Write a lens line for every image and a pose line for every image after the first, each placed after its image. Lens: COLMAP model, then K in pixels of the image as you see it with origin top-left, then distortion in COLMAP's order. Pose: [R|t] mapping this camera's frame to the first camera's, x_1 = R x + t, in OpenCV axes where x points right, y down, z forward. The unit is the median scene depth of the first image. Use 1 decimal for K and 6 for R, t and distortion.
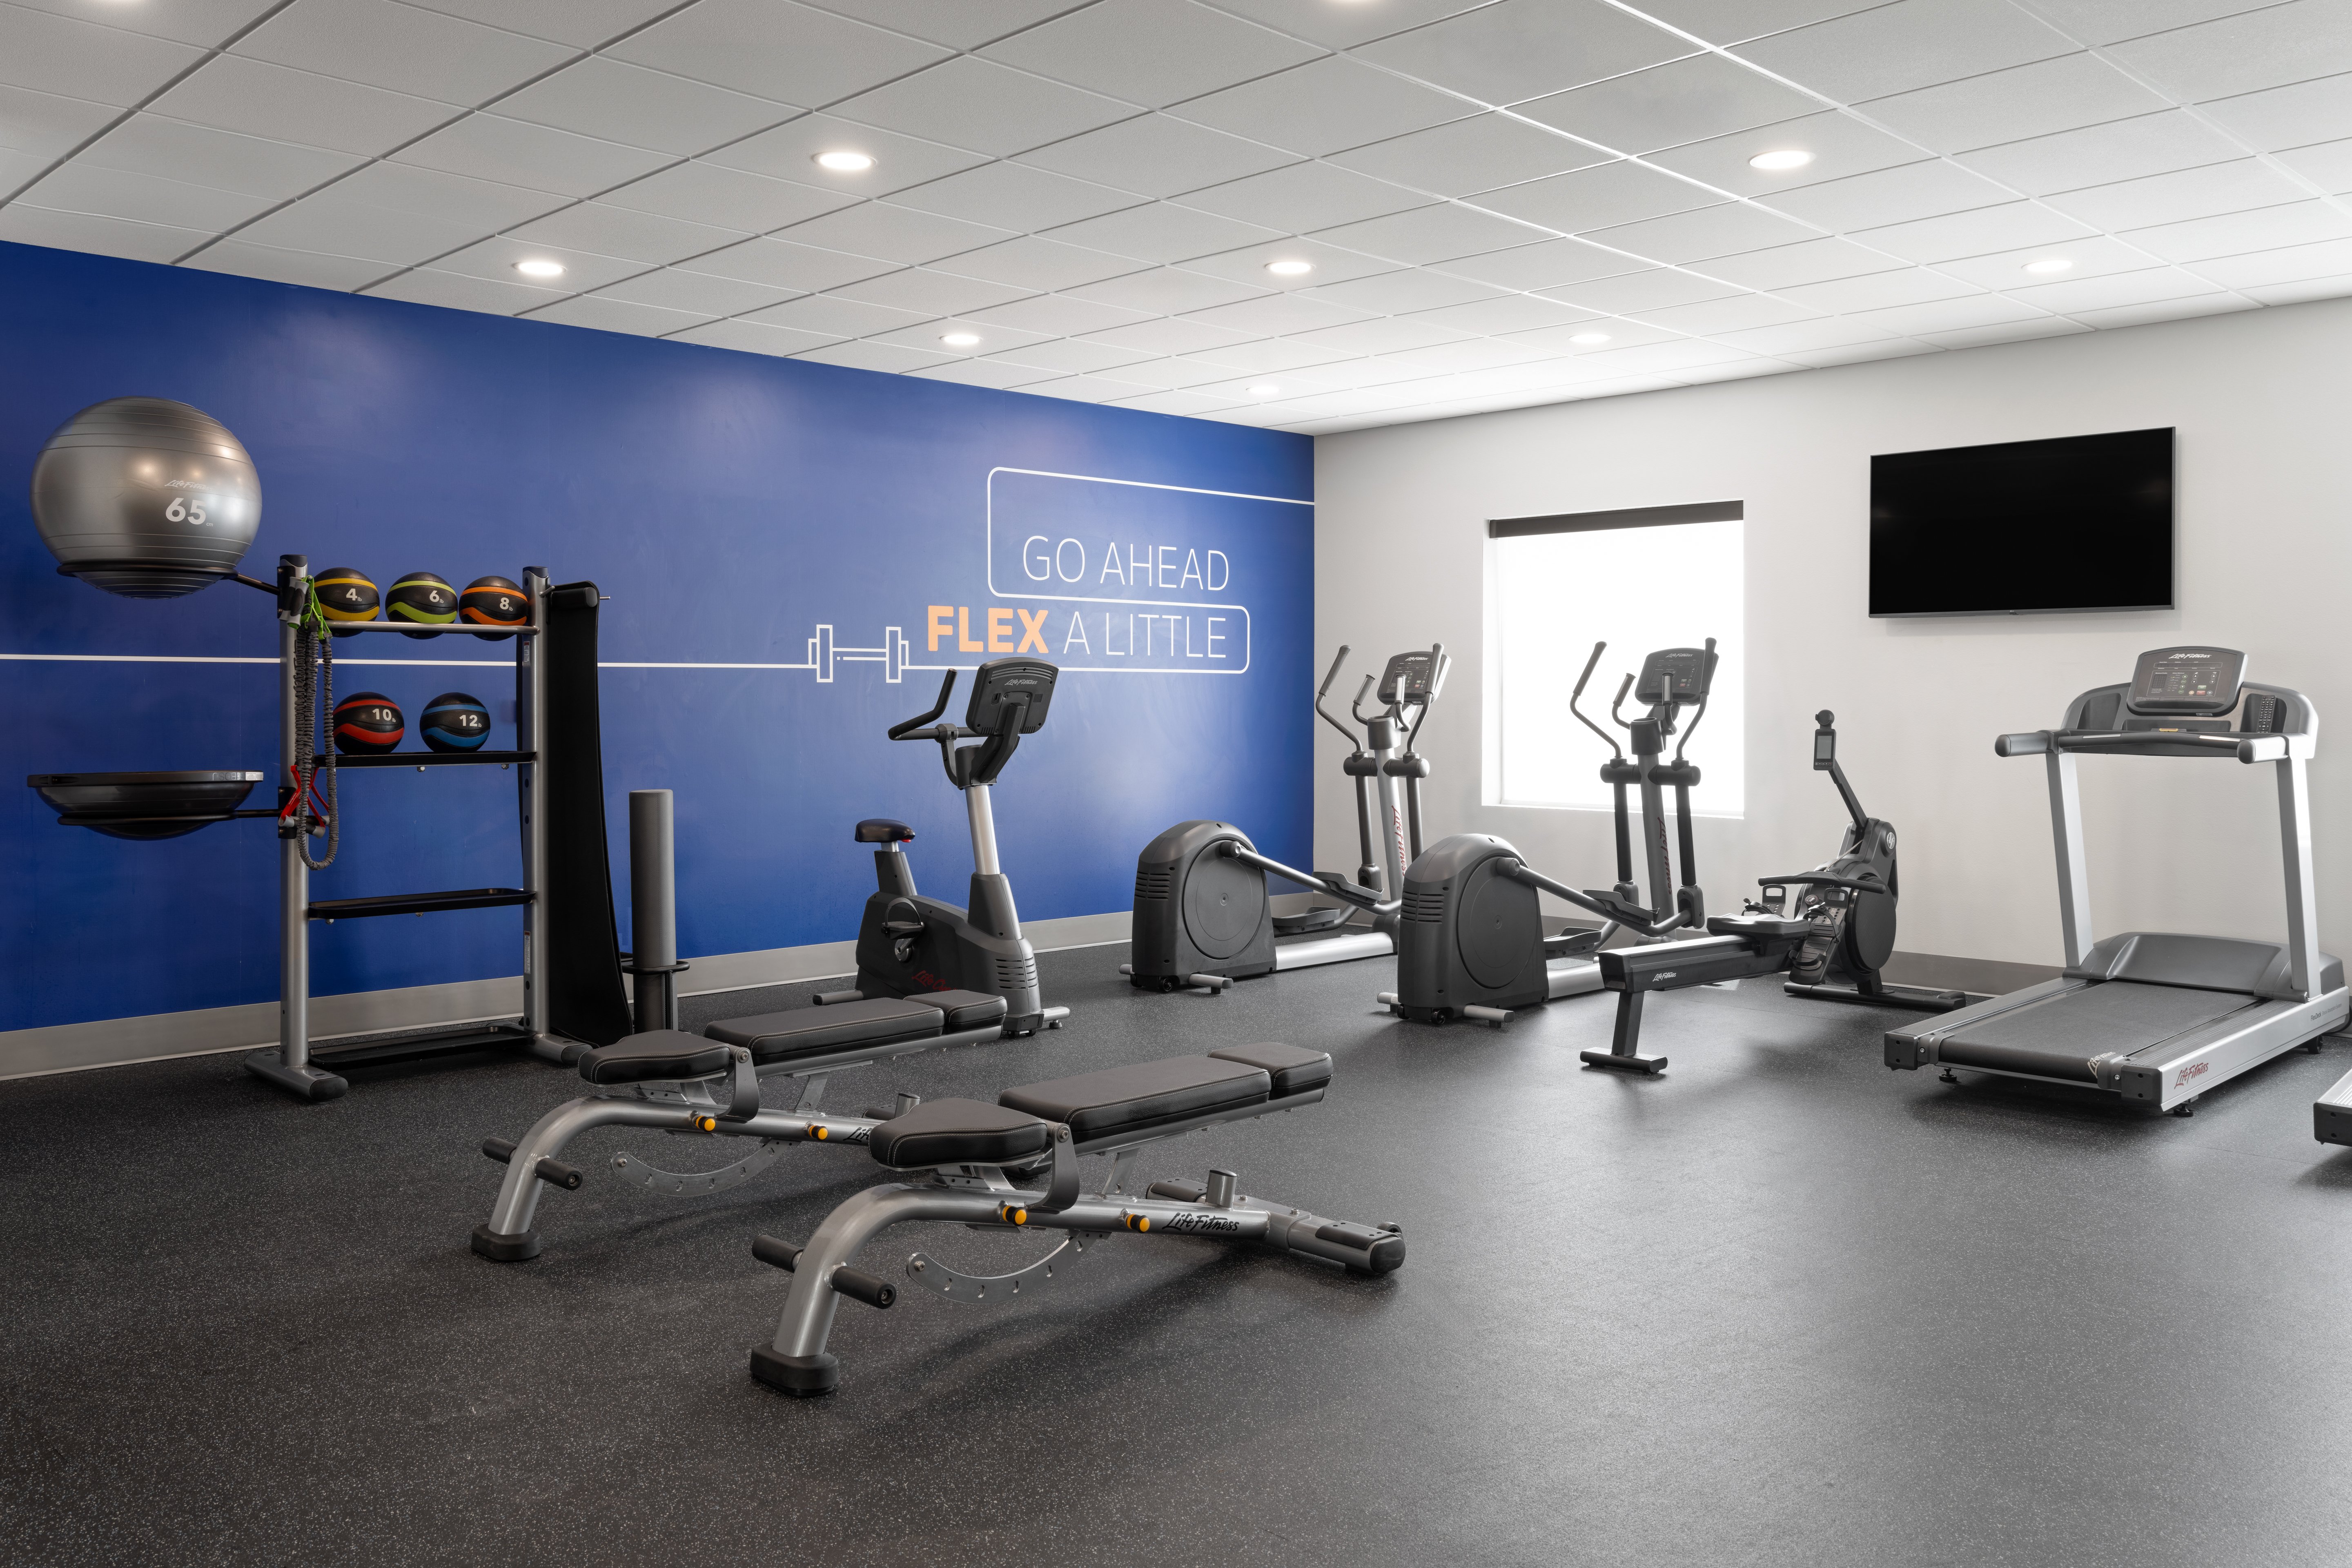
lens RADIAL K [[1830.8, 0, 1176.0], [0, 1830.8, 784.0], [0, 0, 1]] dist [-0.116404, 0.001627]
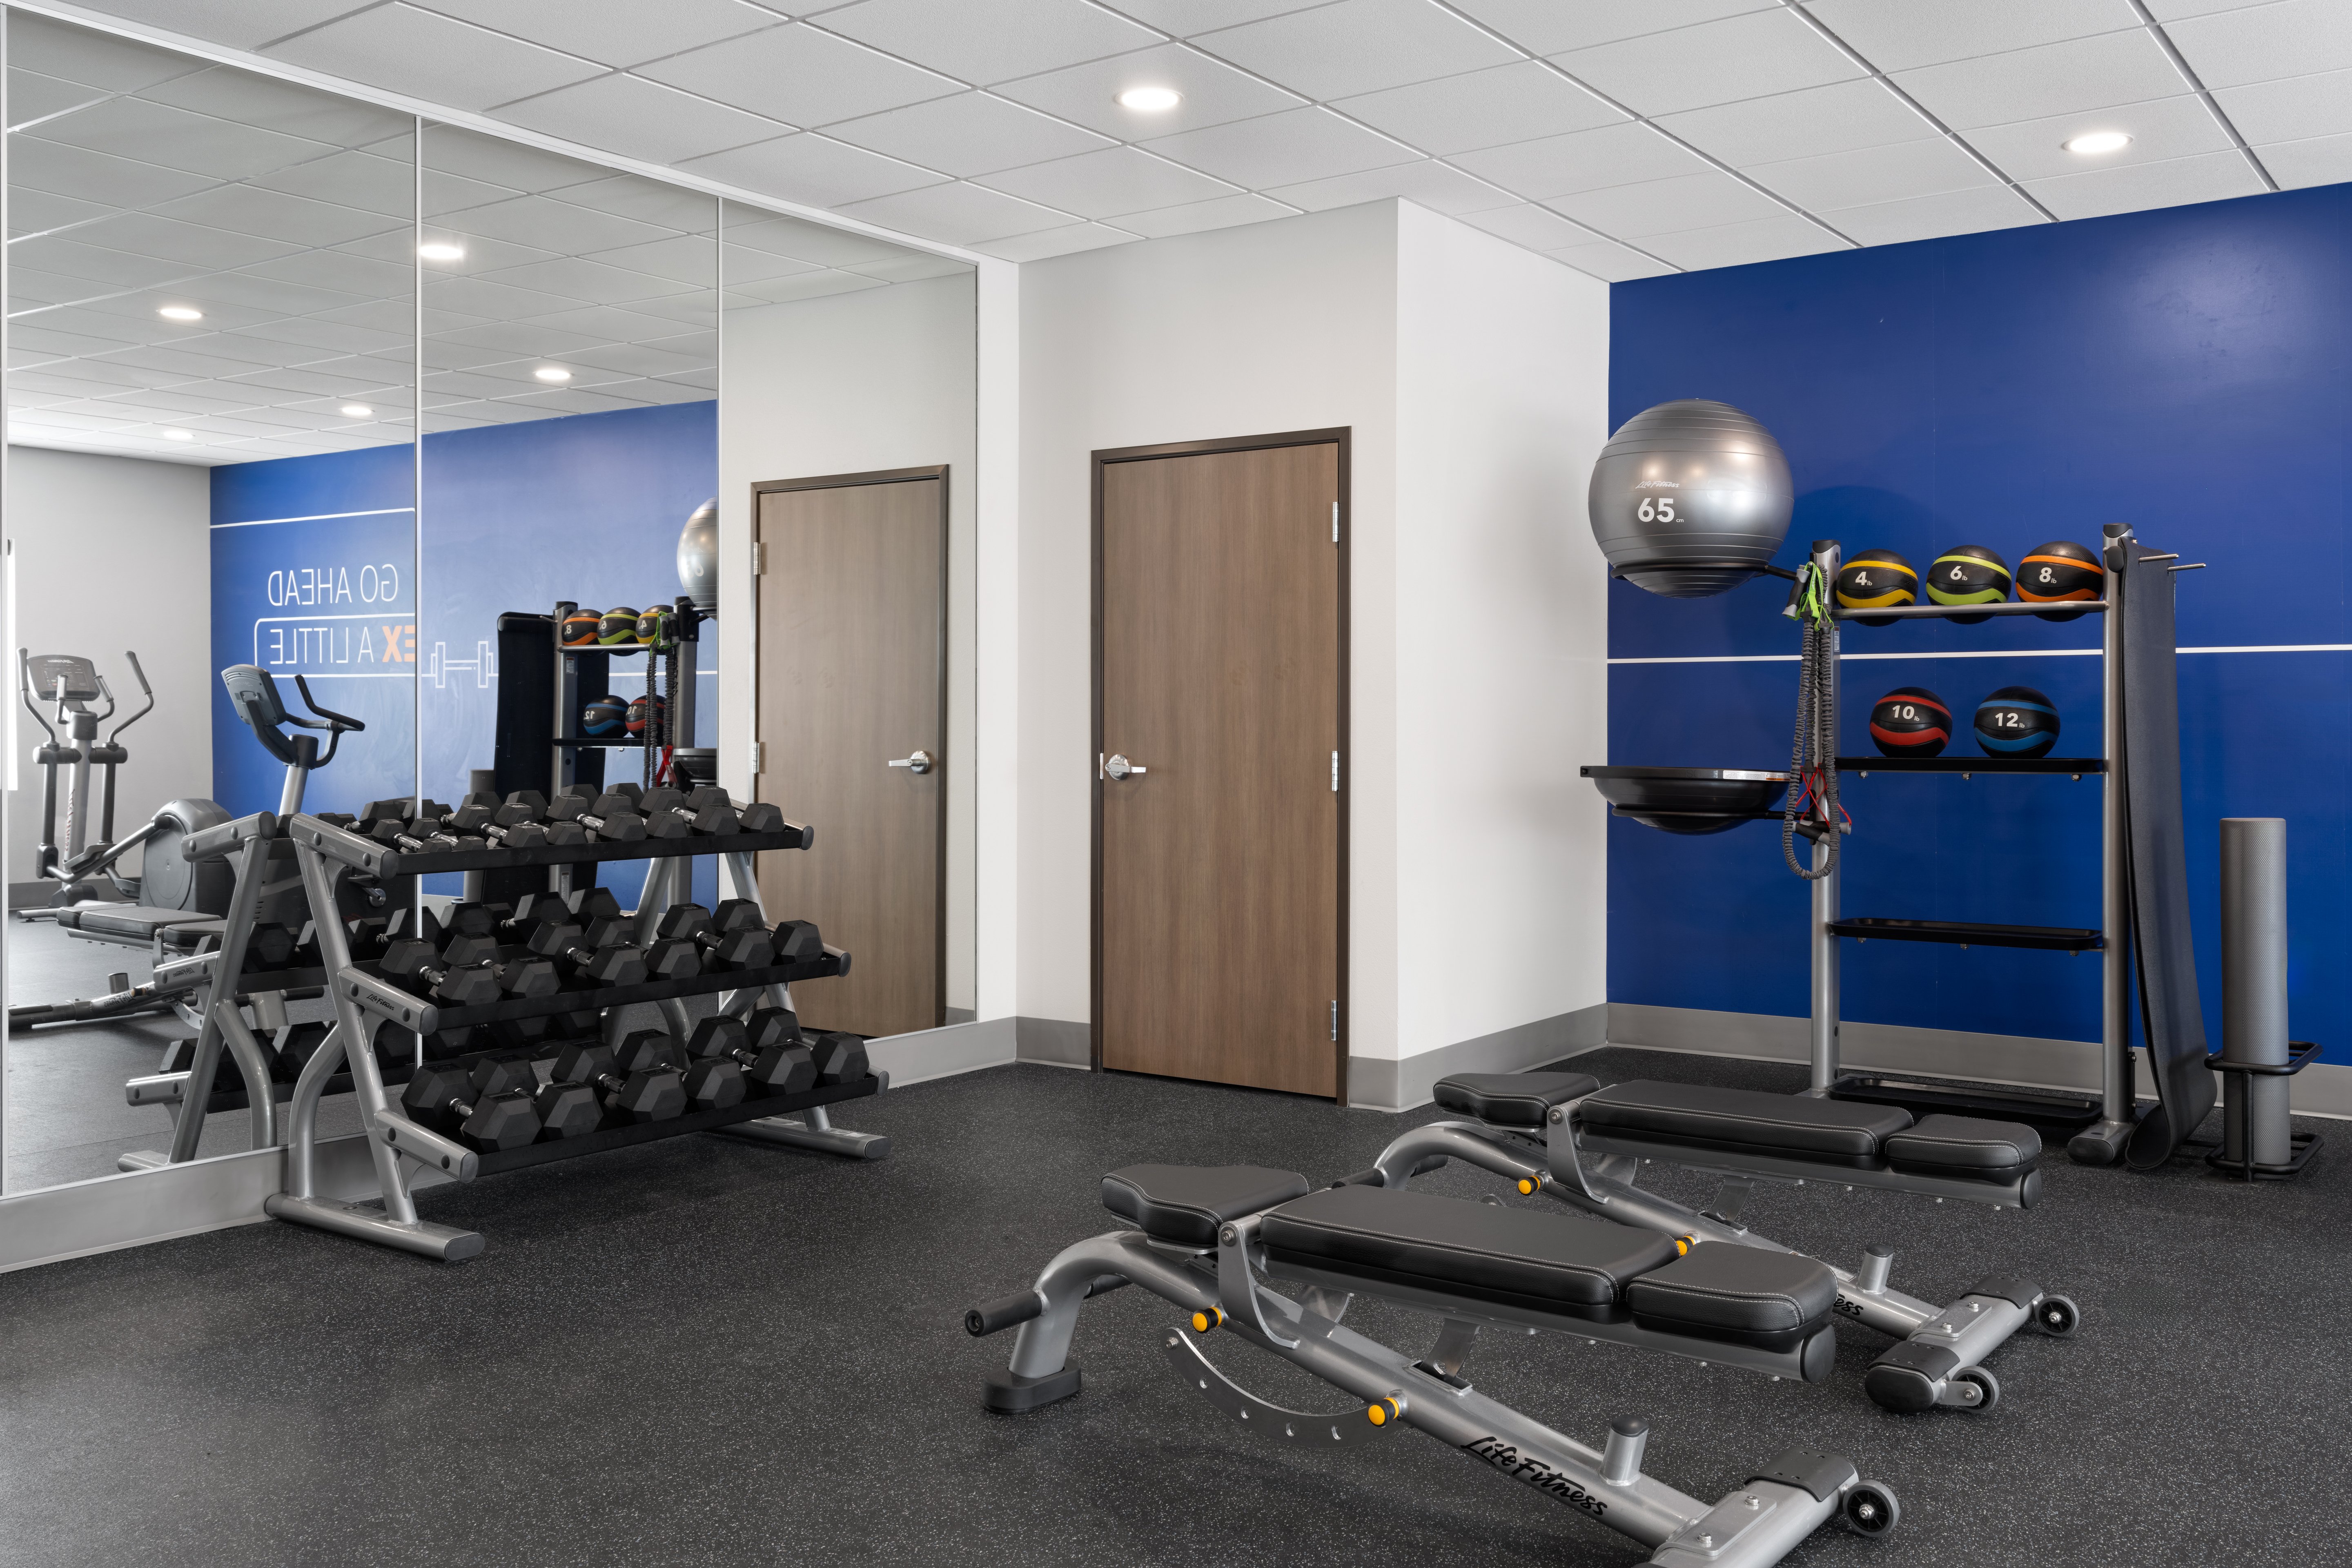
lens RADIAL K [[2067.5, 0, 1174.9], [0, 2067.5, 698.2], [0, 0, 1]] dist [0.000282, -0.001792]
pose [[0.136786, -0.009742, -0.990553, 0.538896], [-0.036666, 0.999217, -0.014891, -0.018305], [0.989922, 0.038357, 0.136322, 0.532699]]
